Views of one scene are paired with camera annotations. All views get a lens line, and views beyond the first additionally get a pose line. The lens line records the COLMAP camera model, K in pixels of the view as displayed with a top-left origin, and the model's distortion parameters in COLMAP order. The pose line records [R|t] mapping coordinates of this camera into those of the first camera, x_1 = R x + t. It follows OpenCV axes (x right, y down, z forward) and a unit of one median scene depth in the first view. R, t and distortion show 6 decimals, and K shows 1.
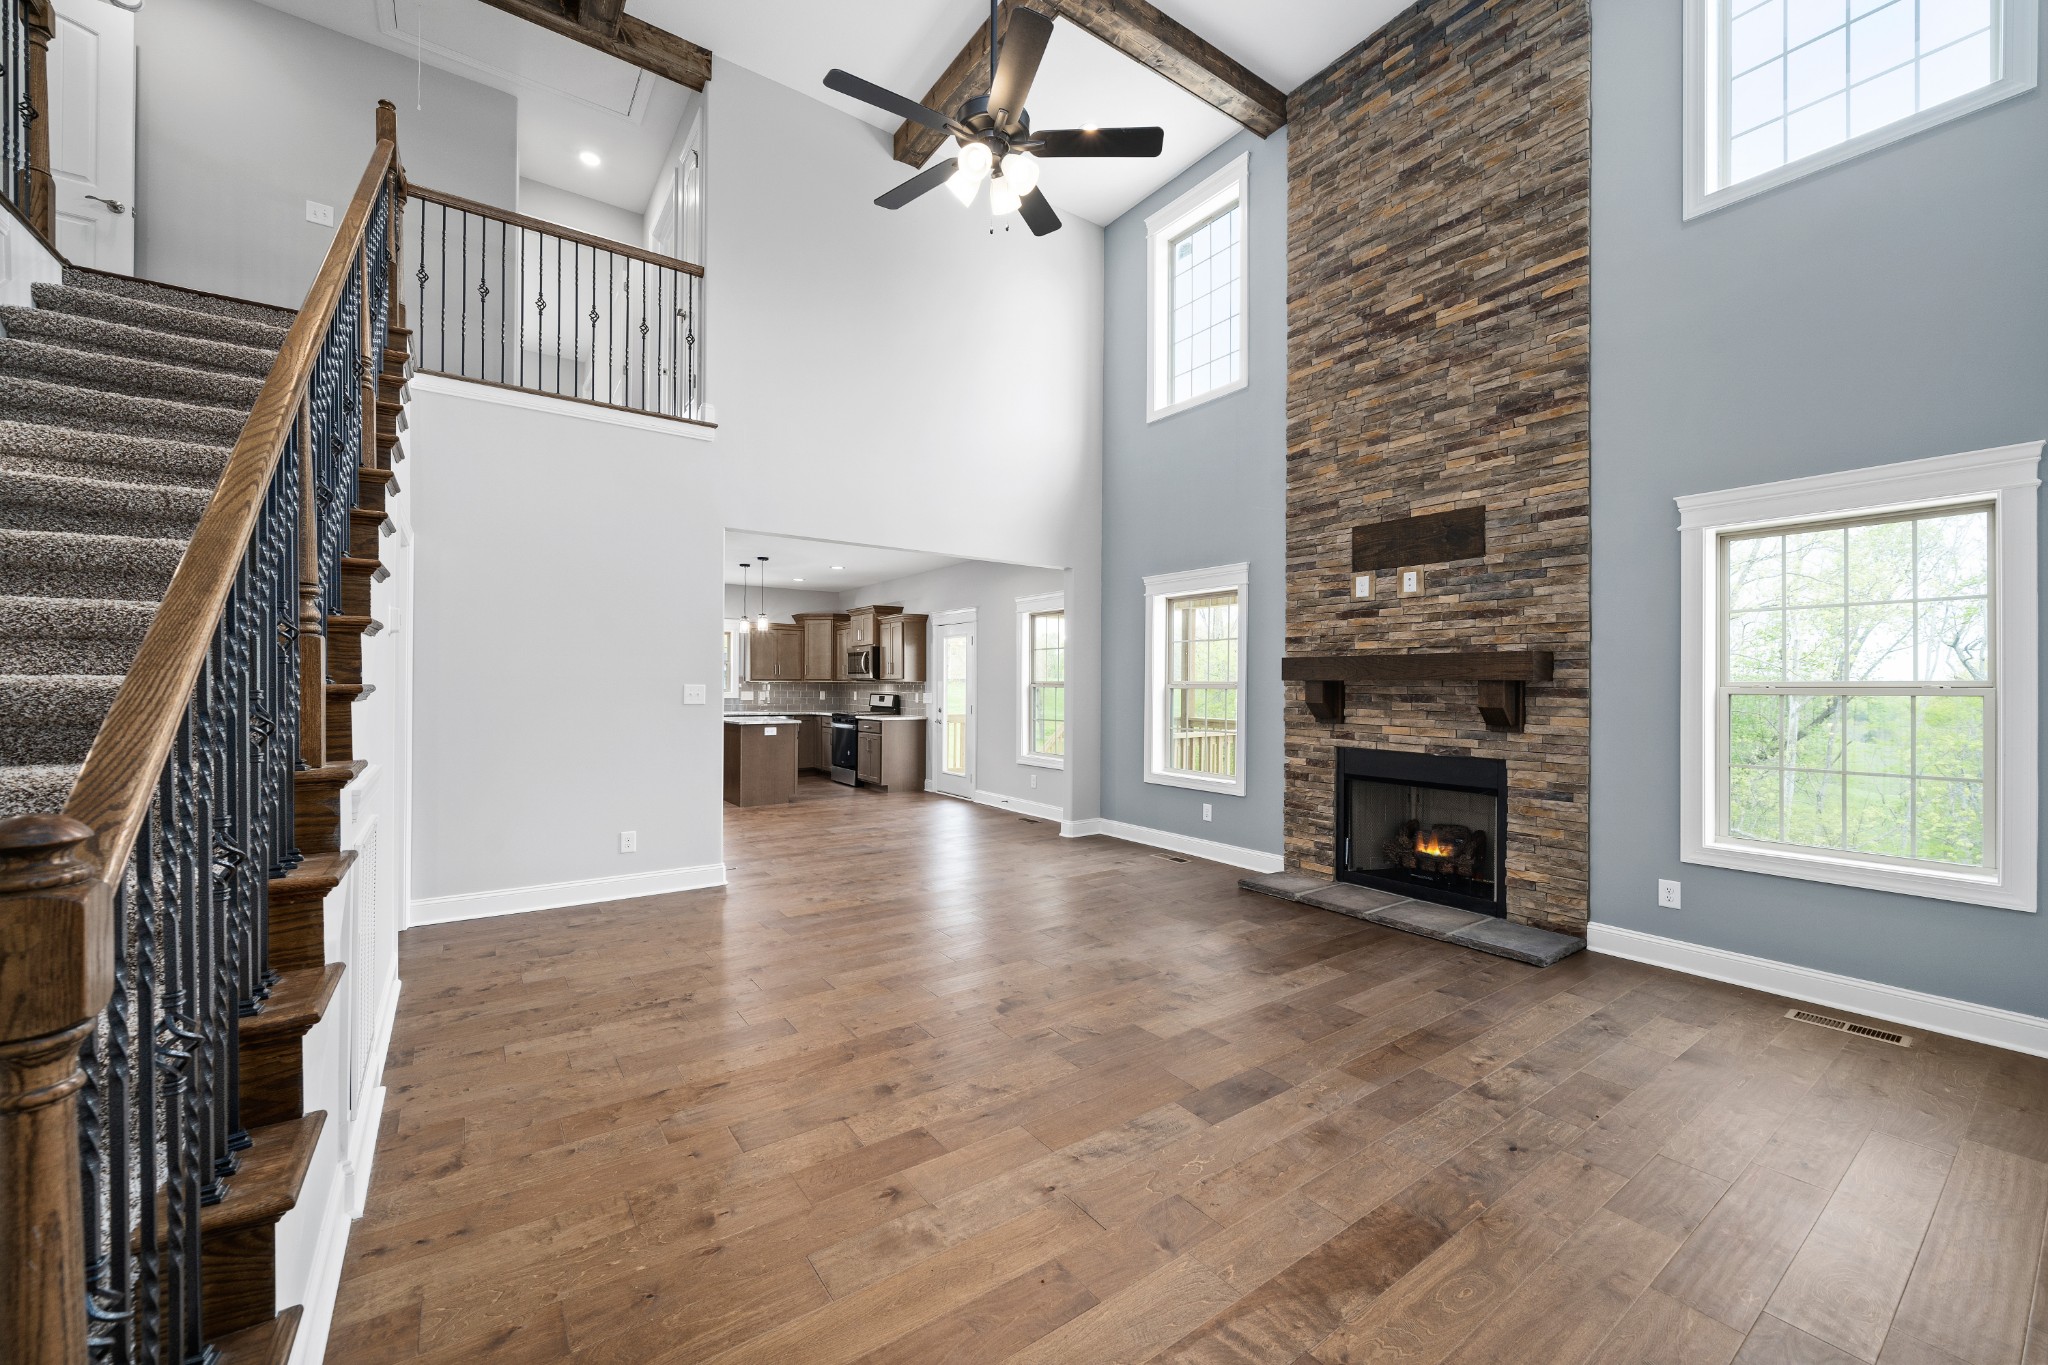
lens RADIAL K [[792.3, 0, 1020.2], [0, 792.3, 685.5], [0, 0, 1]] dist [-0.000020, -0.000128]
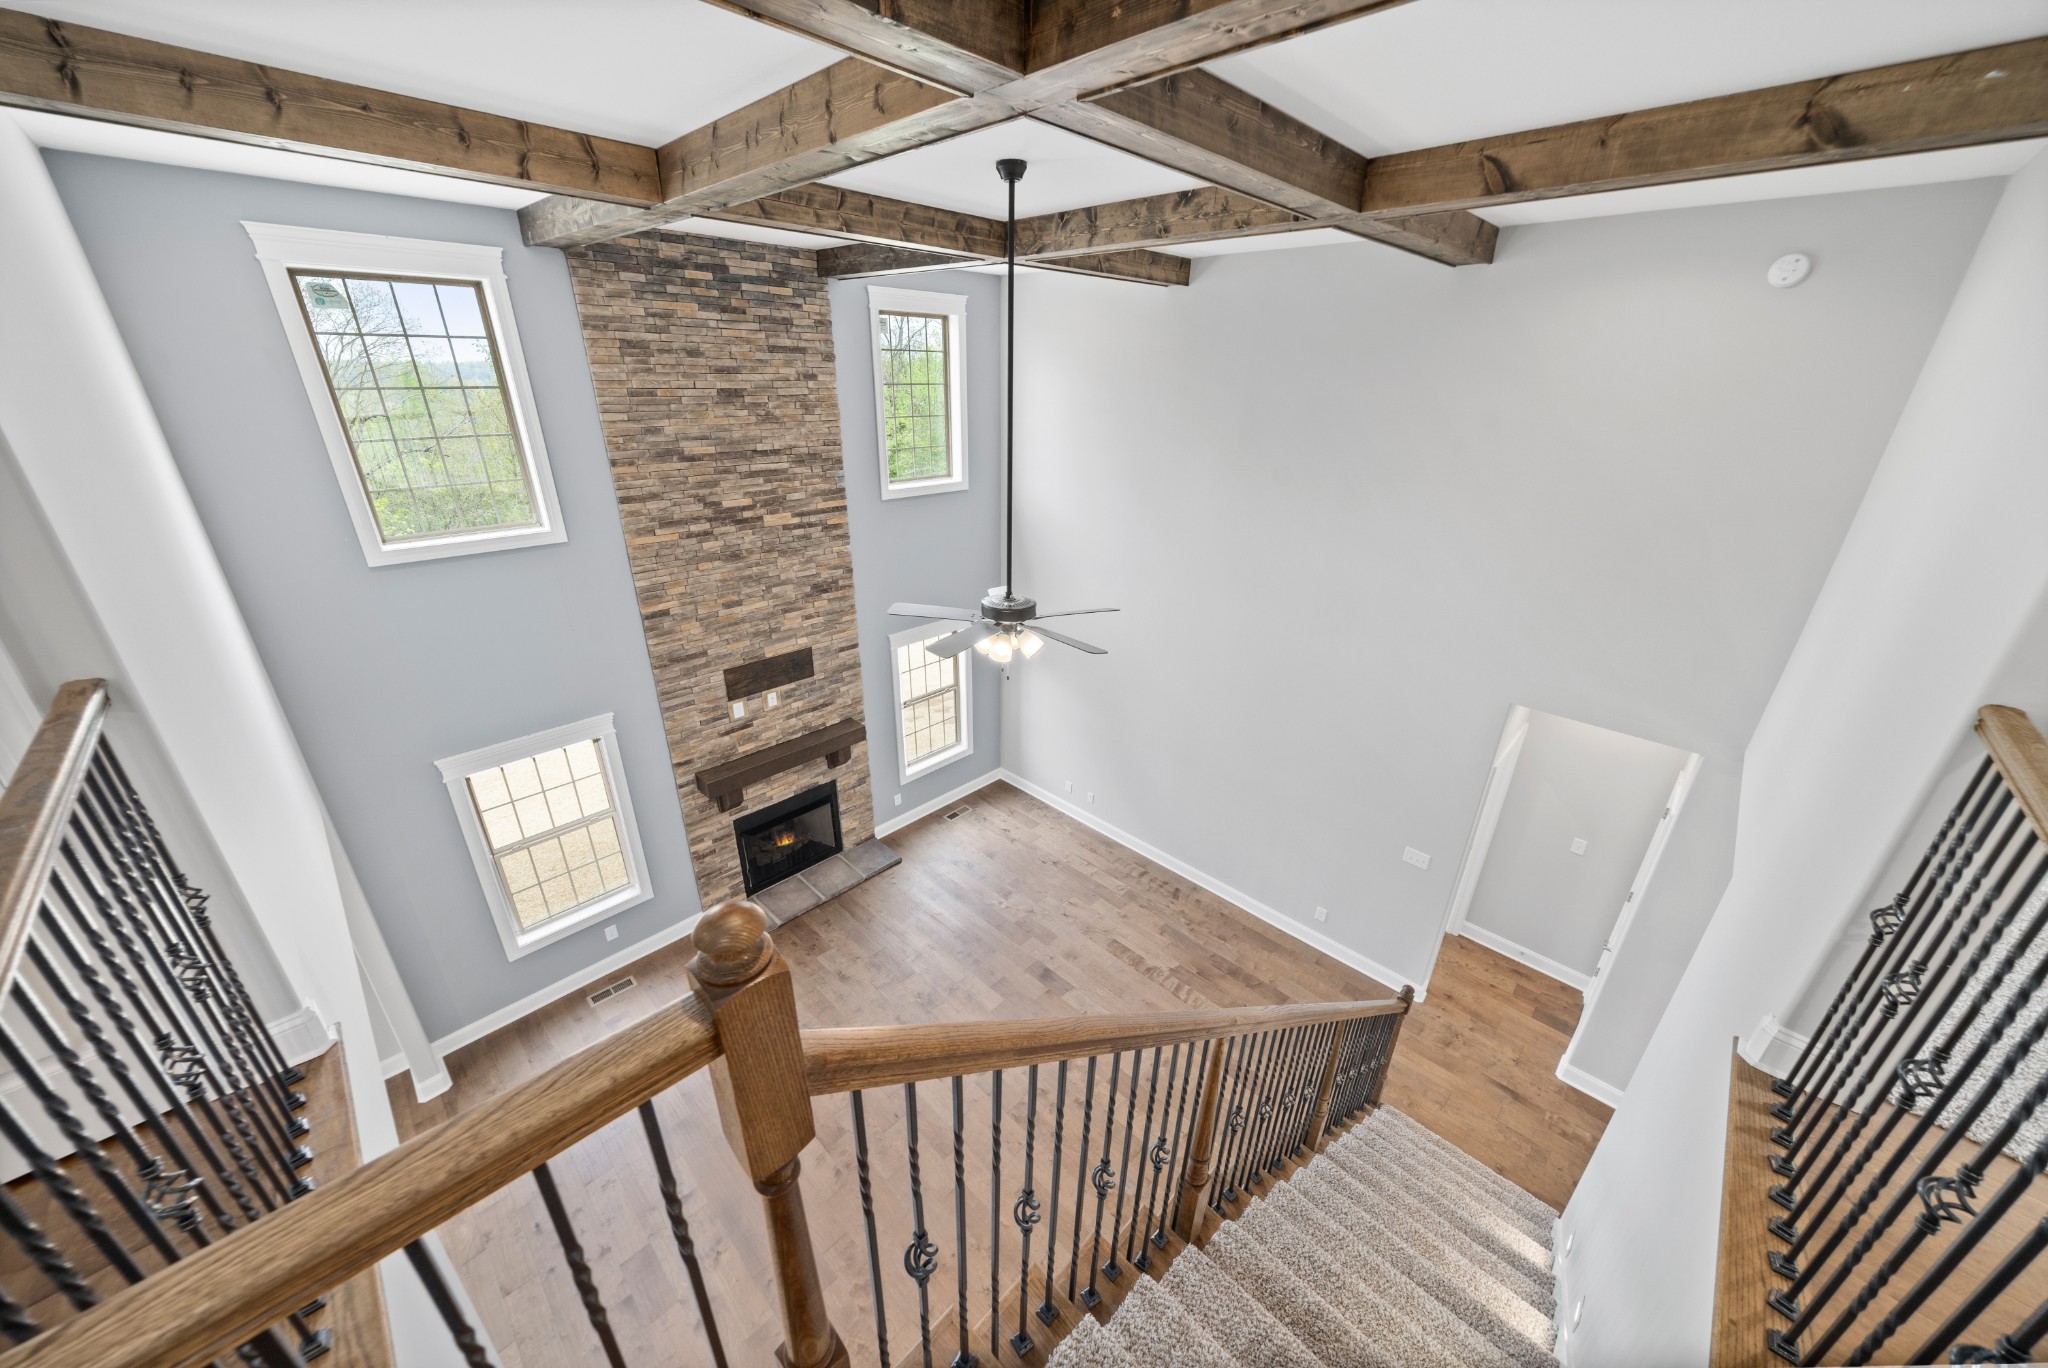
lens RADIAL K [[710.9, 0, 1021.8], [0, 710.9, 677.7], [0, 0, 1]] dist [-0.001413, -0.000035]
pose [[-0.173469, -0.396857, 0.901340, -0.742784], [-0.016180, 0.916240, 0.400304, -0.695039], [-0.984706, 0.054857, -0.165360, 0.762930]]
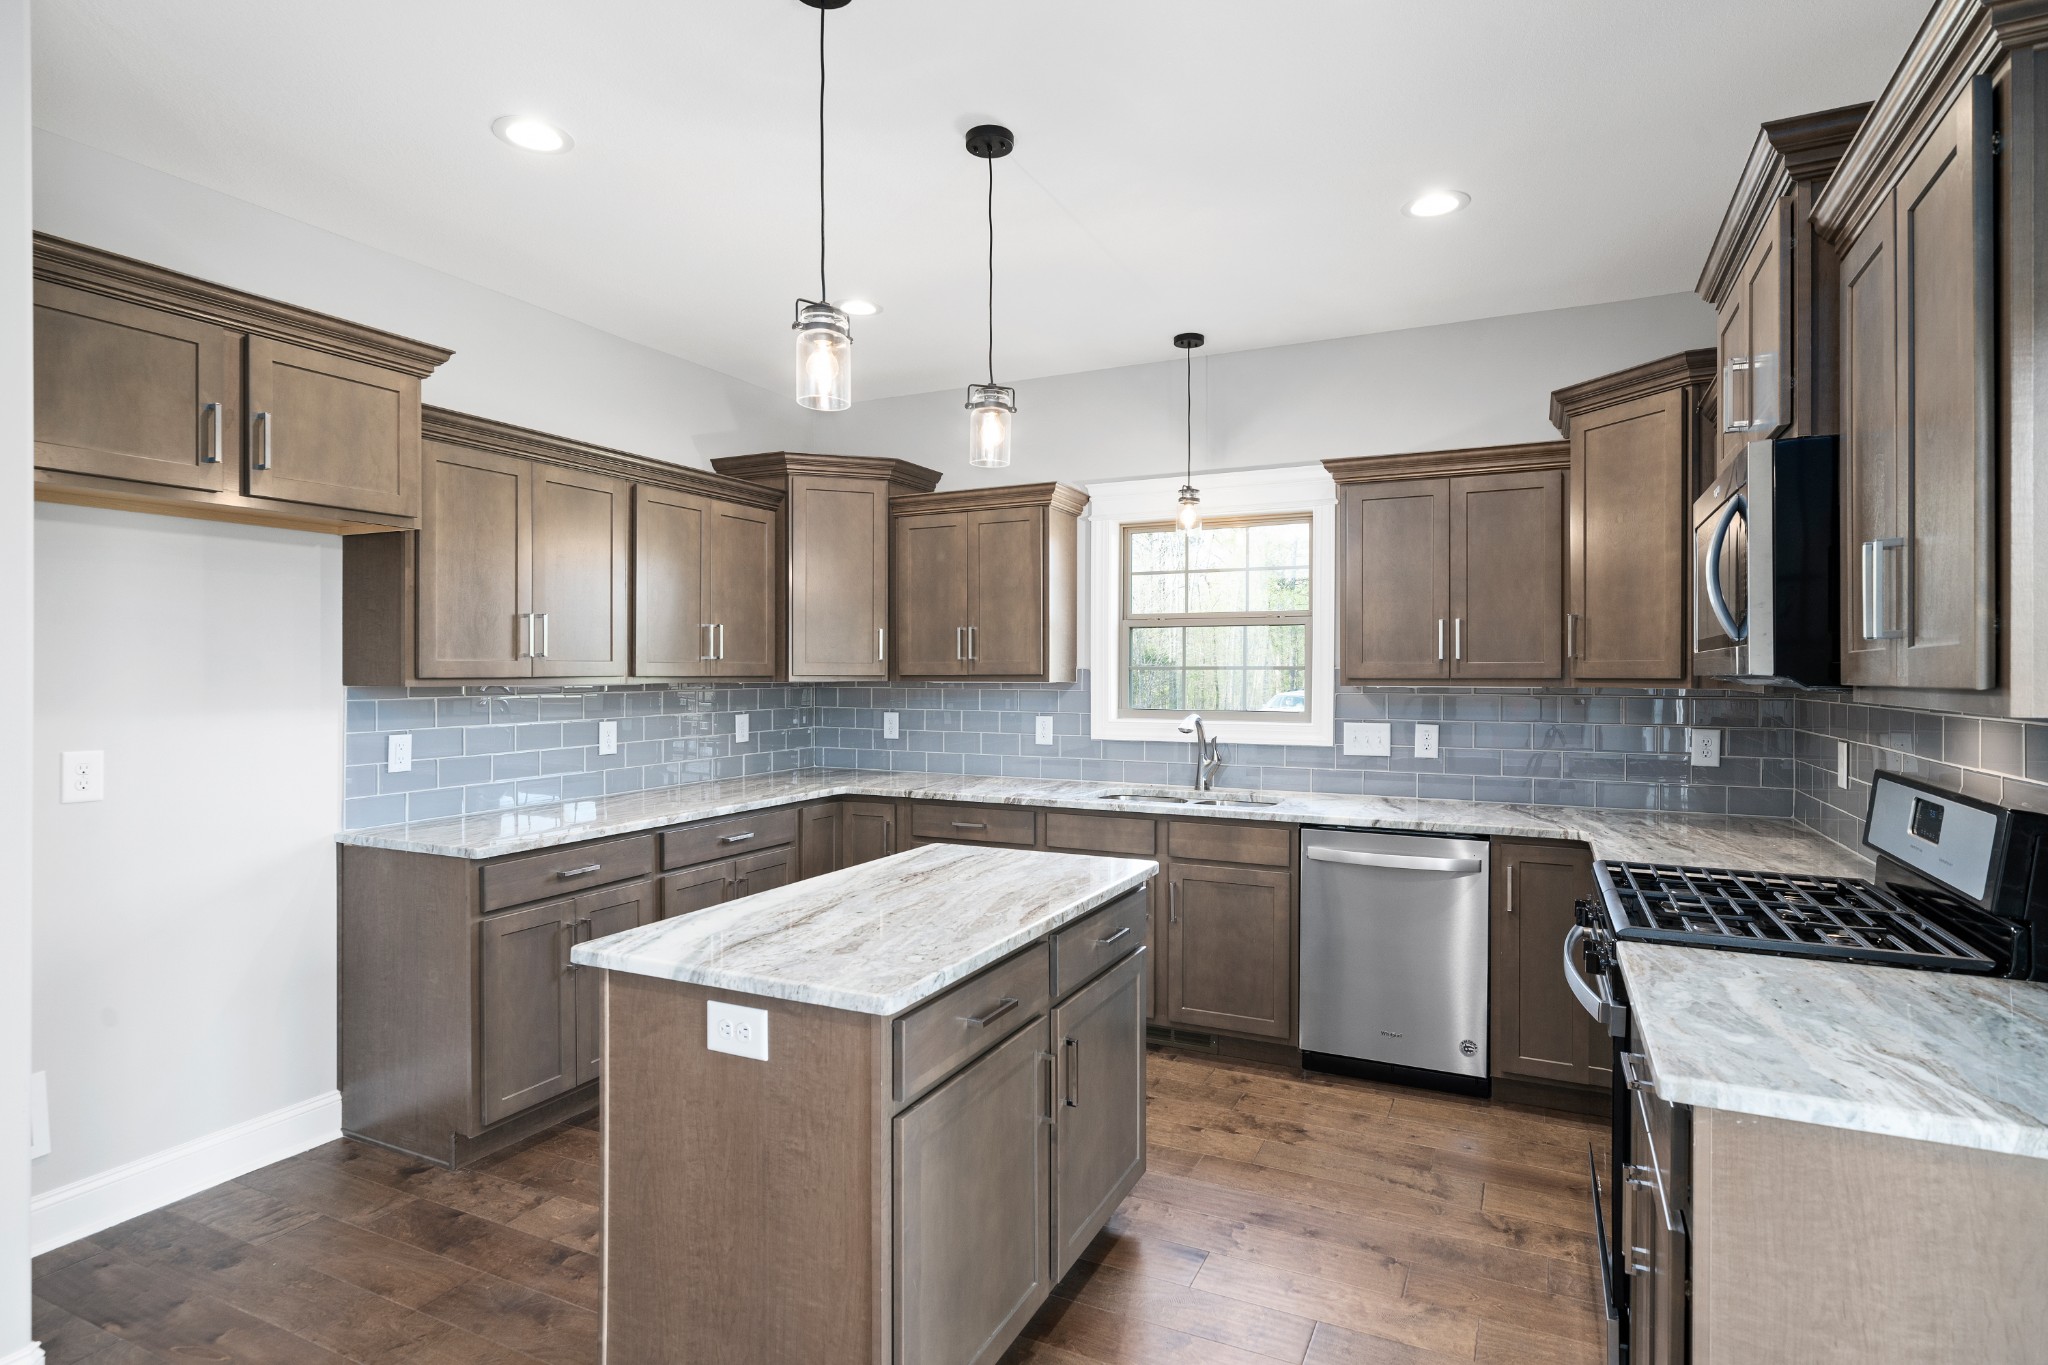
lens RADIAL K [[1056.3, 0, 1028.2], [0, 1056.3, 677.8], [0, 0, 1]] dist [-0.000491, -0.001959]
pose [[0.480498, -0.000977, -0.876995, -0.193607], [0.001589, 0.999999, -0.000244, -0.019547], [0.876994, -0.001277, 0.480499, 1.714419]]
